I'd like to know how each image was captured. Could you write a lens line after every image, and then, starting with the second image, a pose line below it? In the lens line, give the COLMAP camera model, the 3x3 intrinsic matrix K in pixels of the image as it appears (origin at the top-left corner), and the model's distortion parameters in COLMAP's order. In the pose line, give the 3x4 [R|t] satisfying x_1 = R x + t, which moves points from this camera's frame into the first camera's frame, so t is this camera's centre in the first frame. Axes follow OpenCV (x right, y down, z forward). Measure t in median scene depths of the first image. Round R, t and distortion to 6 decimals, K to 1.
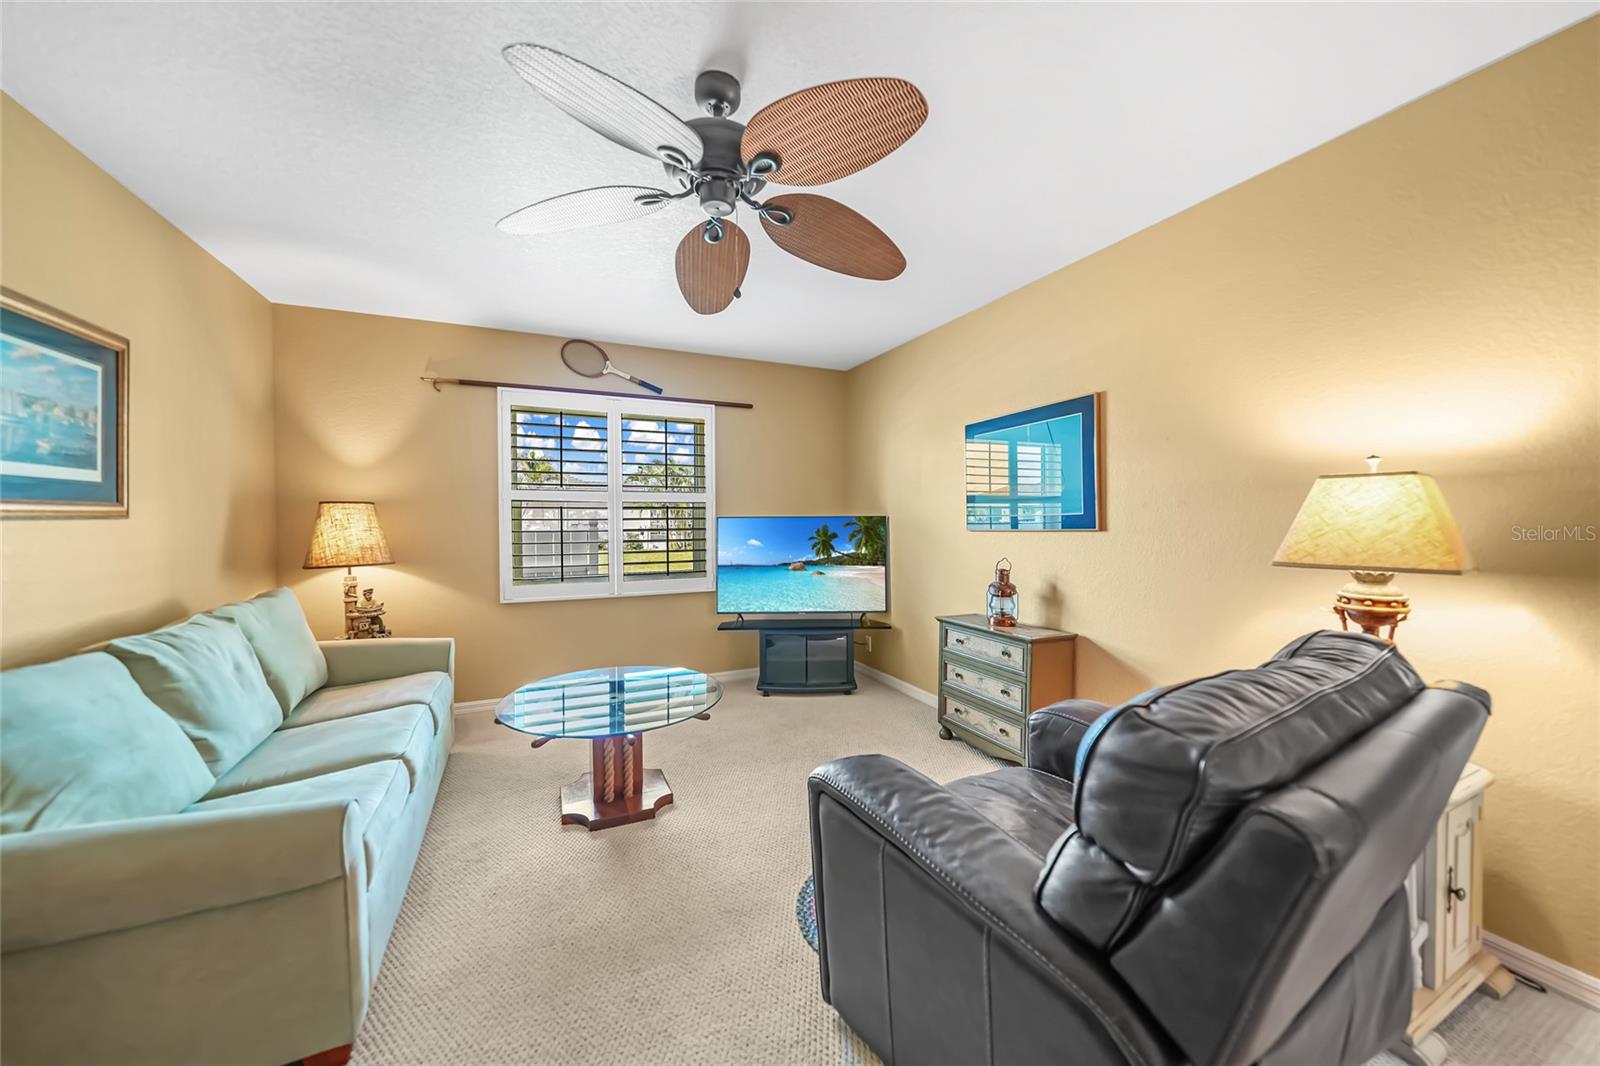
lens RADIAL K [[561.0, 0, 806.3], [0, 561.0, 527.8], [0, 0, 1]] dist [-0.027874, 0.006571]
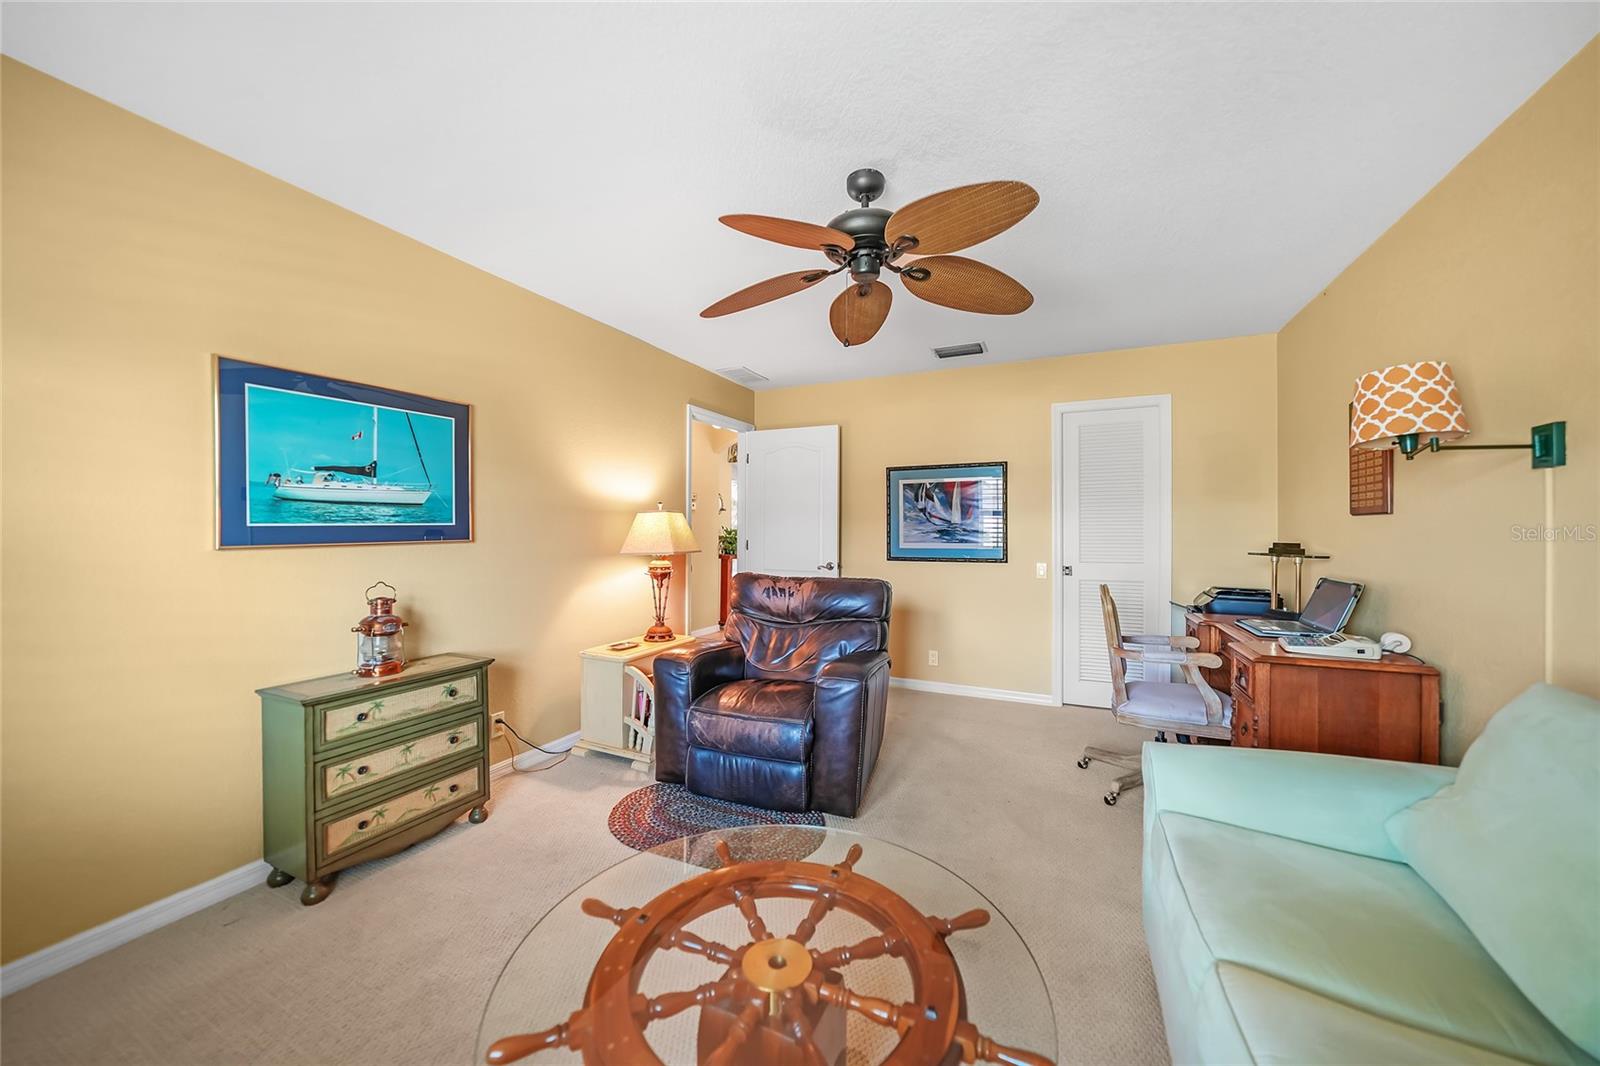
lens RADIAL K [[561.0, 0, 806.3], [0, 561.0, 527.8], [0, 0, 1]] dist [-0.027874, 0.006571]
pose [[-0.628577, 0.002259, 0.777744, -0.579743], [0.007584, 0.999966, 0.003226, -0.016094], [-0.777710, 0.007926, -0.628573, 1.054455]]
